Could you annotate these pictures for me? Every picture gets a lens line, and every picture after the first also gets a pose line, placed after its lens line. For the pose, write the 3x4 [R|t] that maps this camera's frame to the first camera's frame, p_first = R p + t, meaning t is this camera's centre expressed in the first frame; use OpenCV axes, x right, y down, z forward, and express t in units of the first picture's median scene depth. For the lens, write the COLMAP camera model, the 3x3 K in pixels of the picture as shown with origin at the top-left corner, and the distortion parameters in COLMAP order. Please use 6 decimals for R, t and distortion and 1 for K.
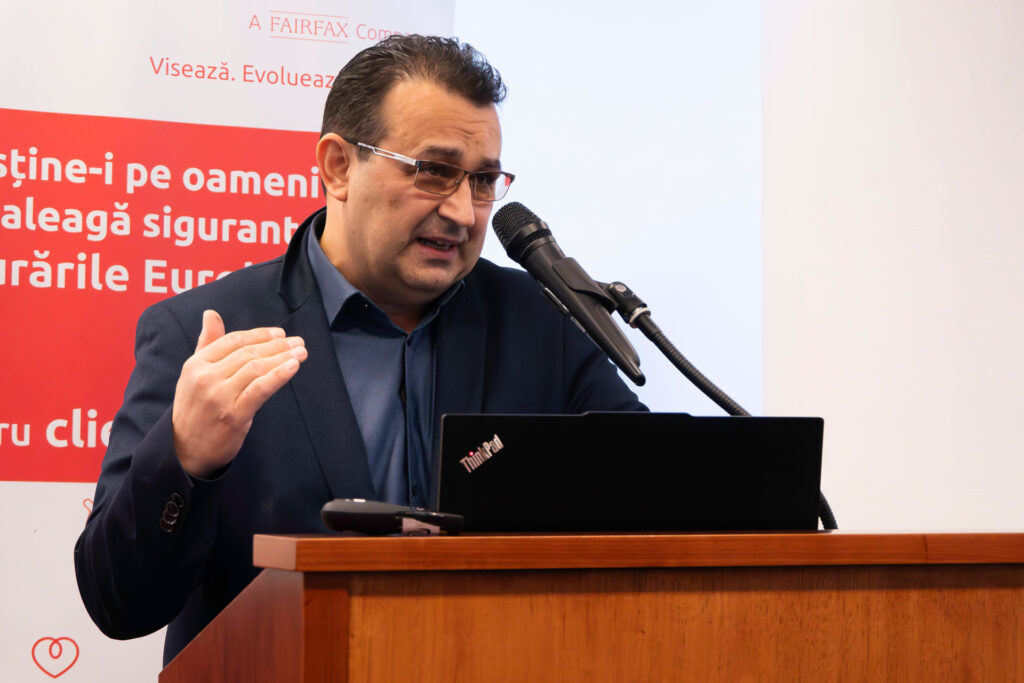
lens RADIAL K [[2818.4, 0, 511.8], [0, 2818.4, 341.8], [0, 0, 1]] dist [-0.098320, 0.000000]
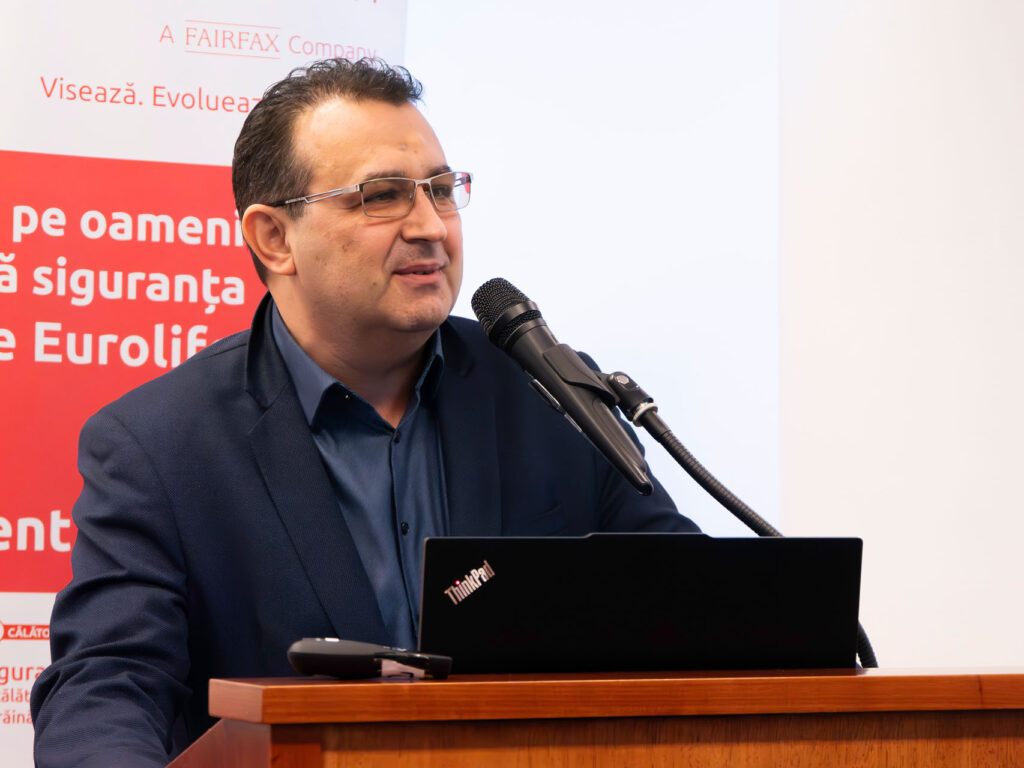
lens RADIAL K [[3745.2, 0, 512.2], [0, 3745.2, 384.6], [0, 0, 1]] dist [-0.053167, 0.000000]
pose [[0.999579, 0.000387, 0.028995, -0.030214], [-0.000798, 0.999899, 0.014157, -0.036539], [-0.028986, -0.014174, 0.999479, -0.145791]]
